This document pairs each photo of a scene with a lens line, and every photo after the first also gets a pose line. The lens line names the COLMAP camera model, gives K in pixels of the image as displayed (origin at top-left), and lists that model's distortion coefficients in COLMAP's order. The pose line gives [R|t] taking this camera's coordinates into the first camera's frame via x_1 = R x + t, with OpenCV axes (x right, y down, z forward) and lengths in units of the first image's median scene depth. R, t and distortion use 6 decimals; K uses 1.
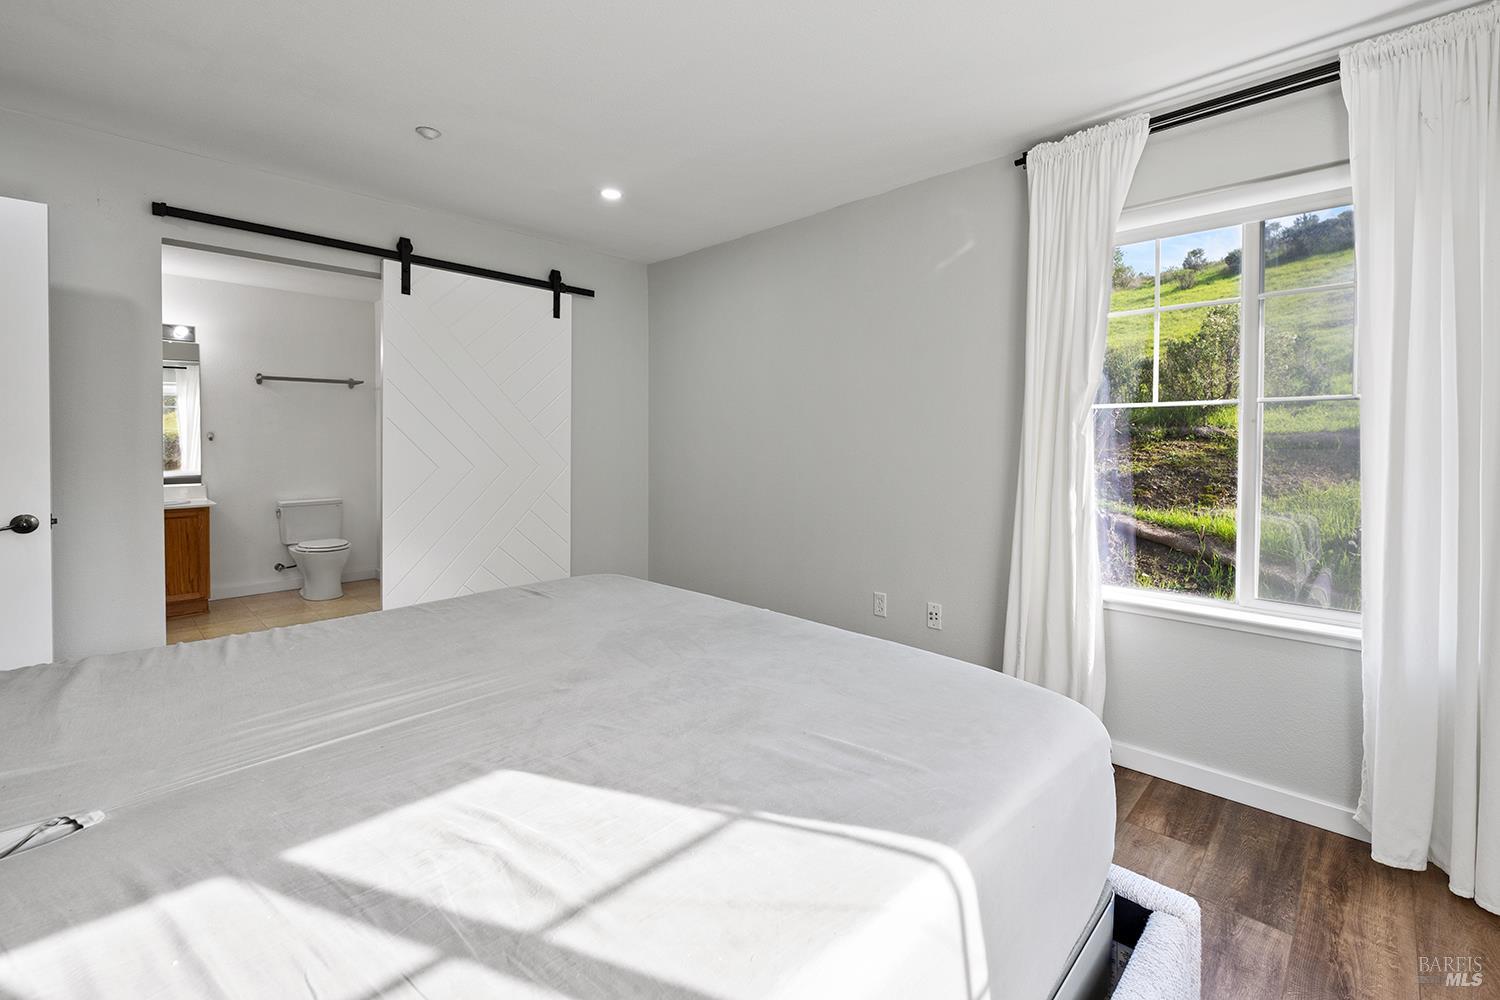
lens RADIAL K [[603.7, 0, 751.8], [0, 603.7, 457.9], [0, 0, 1]] dist [-0.006610, 0.000120]
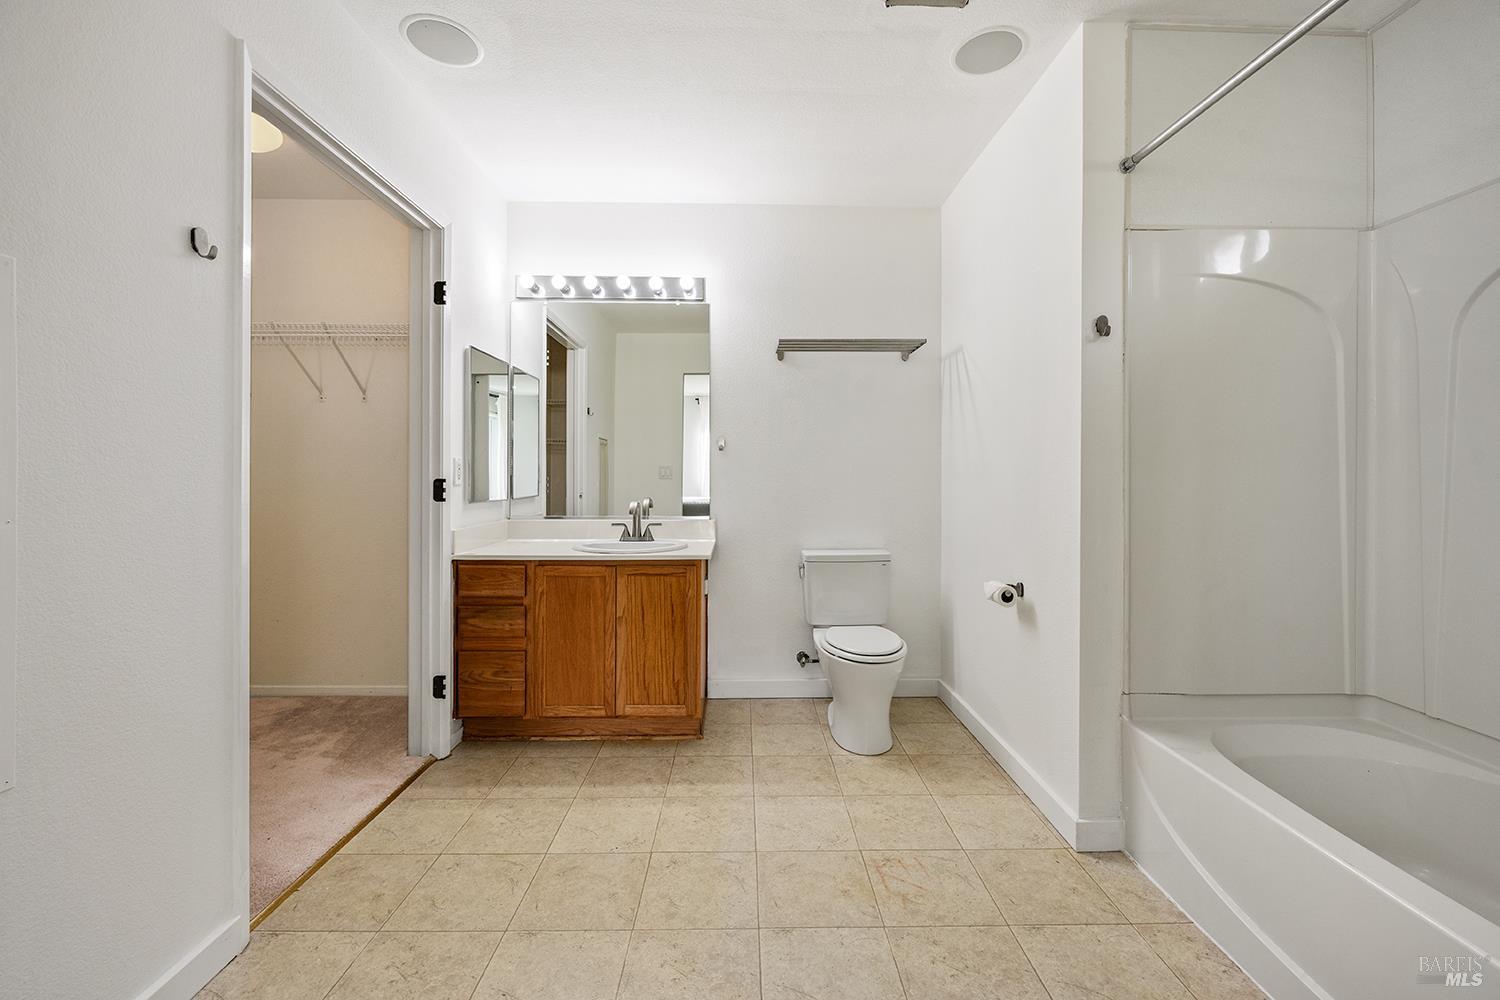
lens RADIAL K [[603.7, 0, 760.1], [0, 603.7, 472.8], [0, 0, 1]] dist [-0.006610, 0.000120]
pose [[0.711881, -0.006151, -0.702273, -0.400935], [-0.014712, 0.999612, -0.023669, 0.010050], [0.702146, 0.027181, 0.711514, 0.550447]]
